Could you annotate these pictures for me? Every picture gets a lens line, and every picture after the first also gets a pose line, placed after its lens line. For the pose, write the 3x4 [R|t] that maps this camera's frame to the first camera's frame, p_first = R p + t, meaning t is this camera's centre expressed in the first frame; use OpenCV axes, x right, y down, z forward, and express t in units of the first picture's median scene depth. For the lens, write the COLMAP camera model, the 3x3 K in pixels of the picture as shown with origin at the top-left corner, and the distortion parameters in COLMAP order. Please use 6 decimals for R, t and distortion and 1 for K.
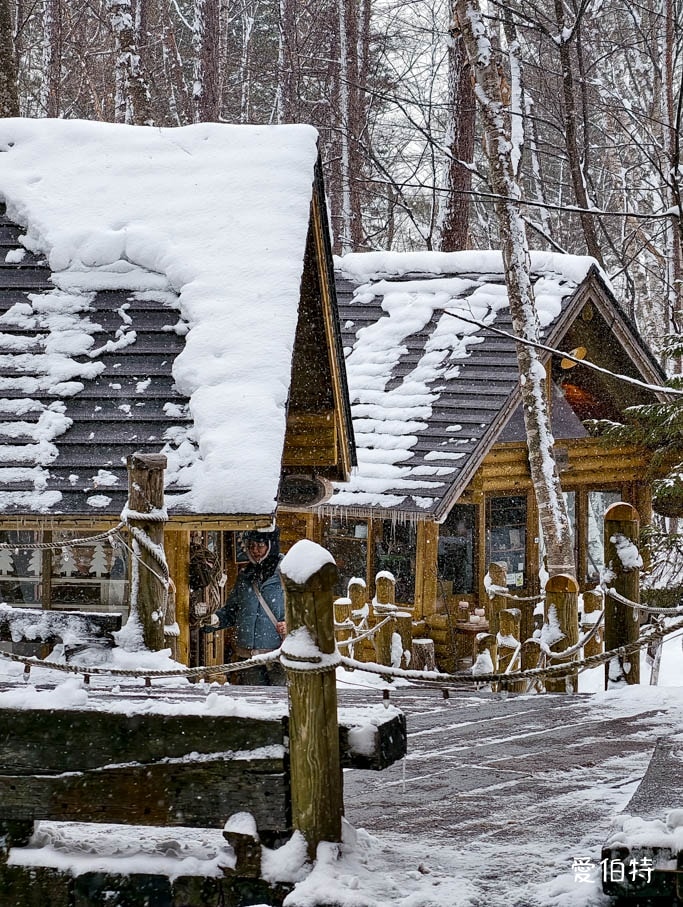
lens RADIAL K [[3491.9, 0, 341.5], [0, 3491.9, 453.6], [0, 0, 1]] dist [0.980976, 0.000000]
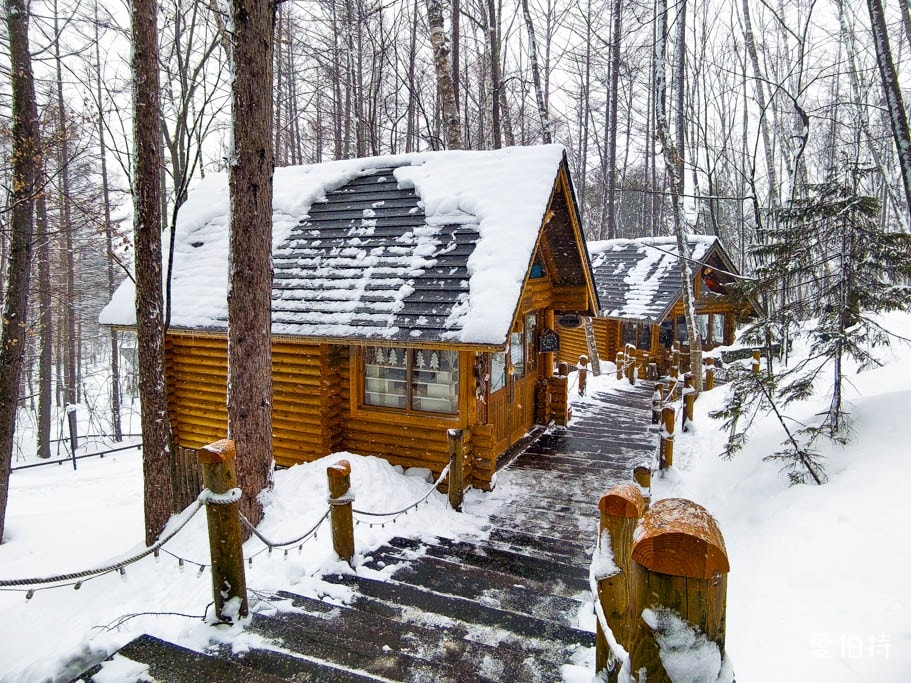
lens RADIAL K [[657.2, 0, 454.9], [0, 657.2, 336.4], [0, 0, 1]] dist [-0.035119, 0.002327]
pose [[0.950954, 0.028752, -0.307994, 0.054627], [-0.009754, 0.997963, 0.063047, -0.006543], [0.309179, -0.056950, 0.949297, 0.651554]]
